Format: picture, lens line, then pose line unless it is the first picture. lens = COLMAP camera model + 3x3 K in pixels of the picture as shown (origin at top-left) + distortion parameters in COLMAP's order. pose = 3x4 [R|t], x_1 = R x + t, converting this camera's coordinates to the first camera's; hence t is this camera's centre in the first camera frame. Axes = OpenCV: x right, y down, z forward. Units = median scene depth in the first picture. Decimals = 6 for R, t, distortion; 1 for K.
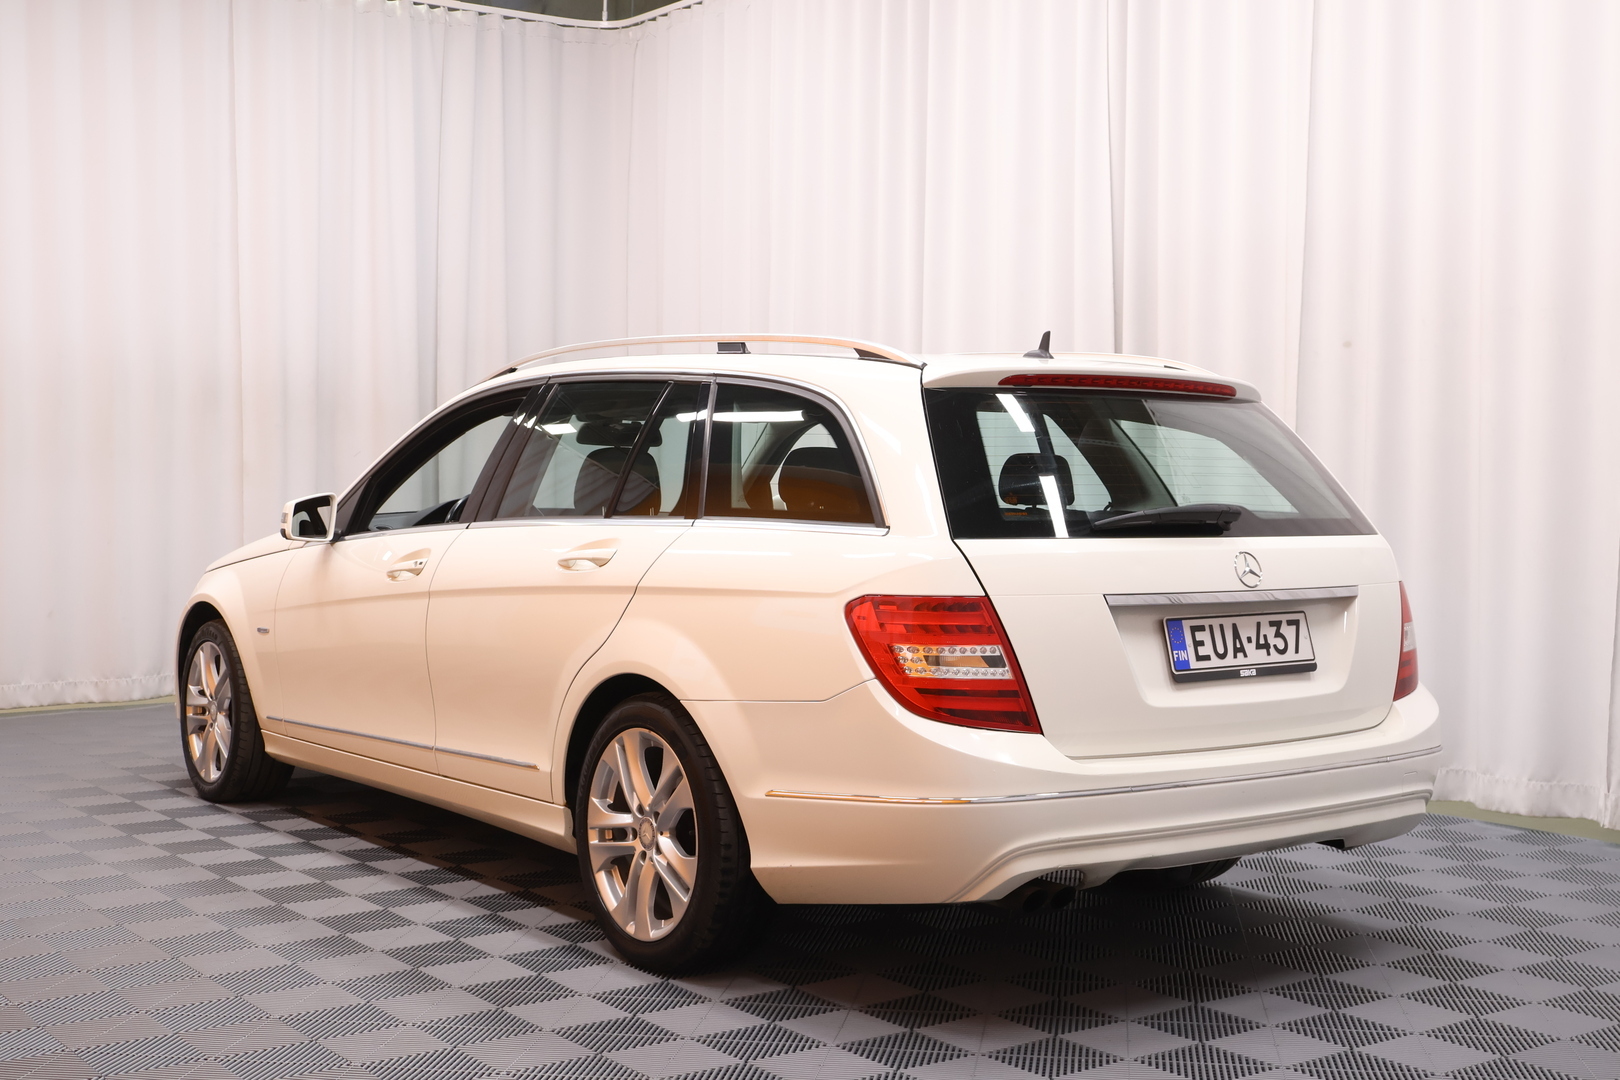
lens RADIAL K [[1993.7, 0, 810.1], [0, 1993.7, 533.4], [0, 0, 1]] dist [-0.011504, 0.000000]
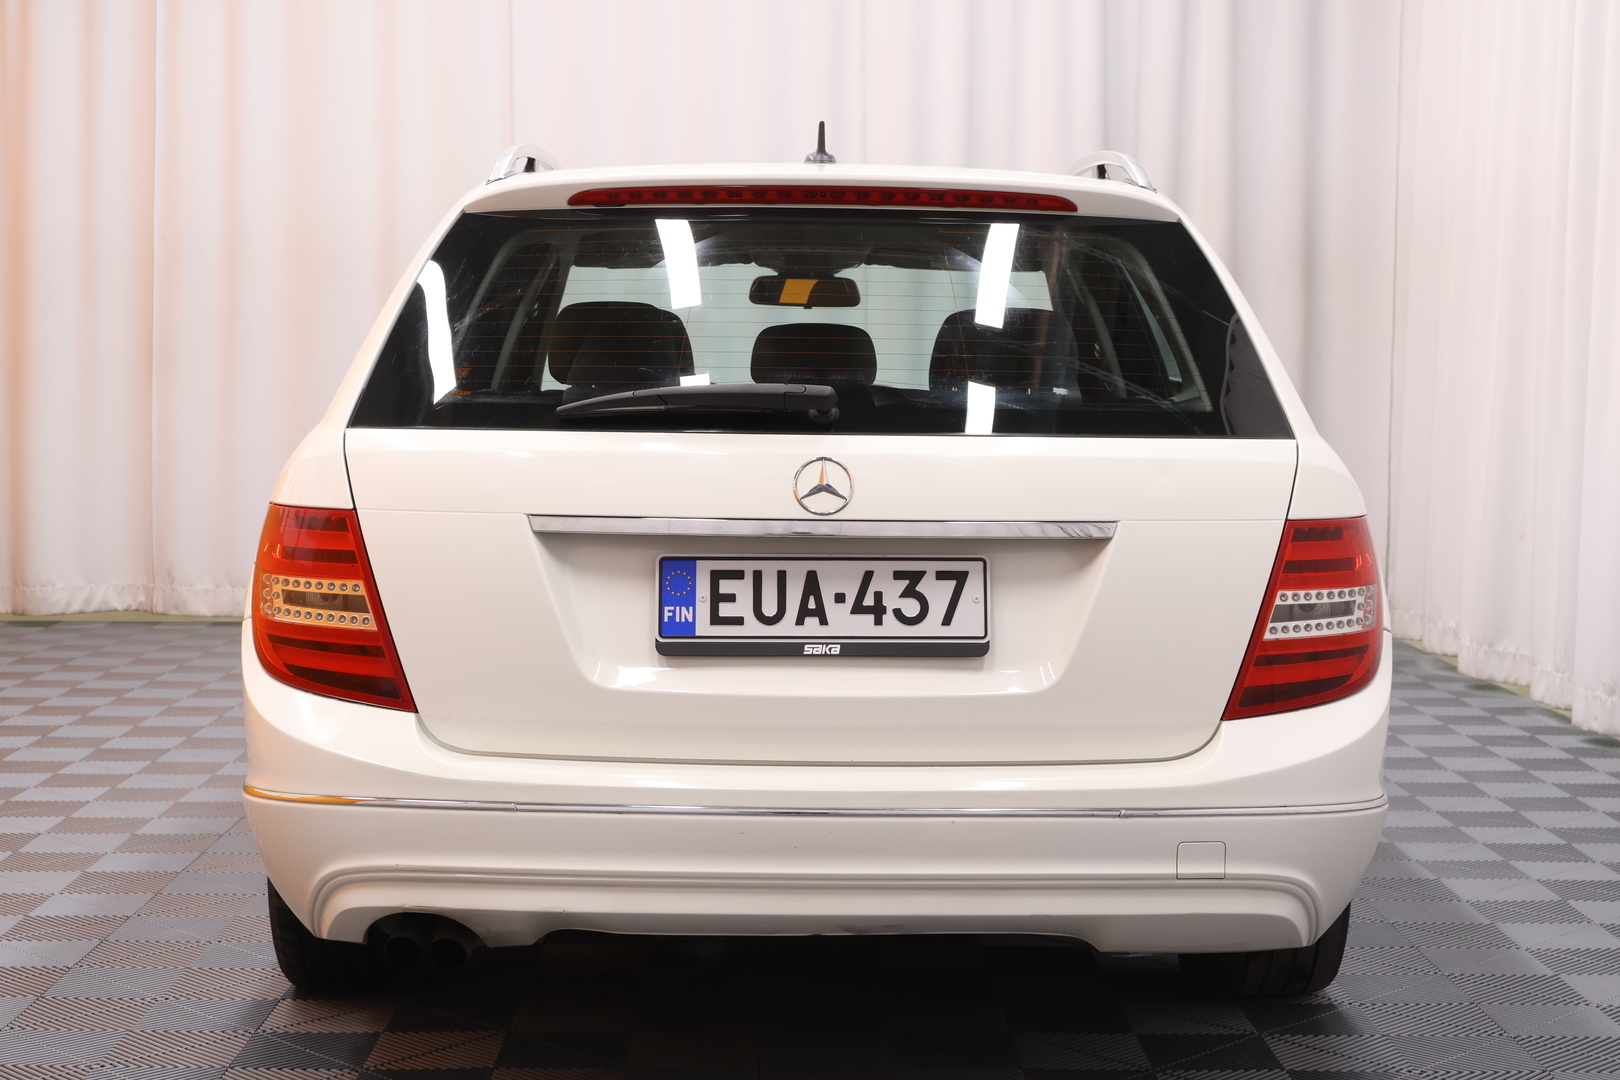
lens RADIAL K [[2600.9, 0, 808.8], [0, 2600.9, 539.2], [0, 0, 1]] dist [0.022067, 0.000000]
pose [[0.818887, 0.040643, -0.572514, 0.689135], [-0.019952, 0.998903, 0.042374, 0.000152], [0.573608, -0.023276, 0.818799, 0.323940]]
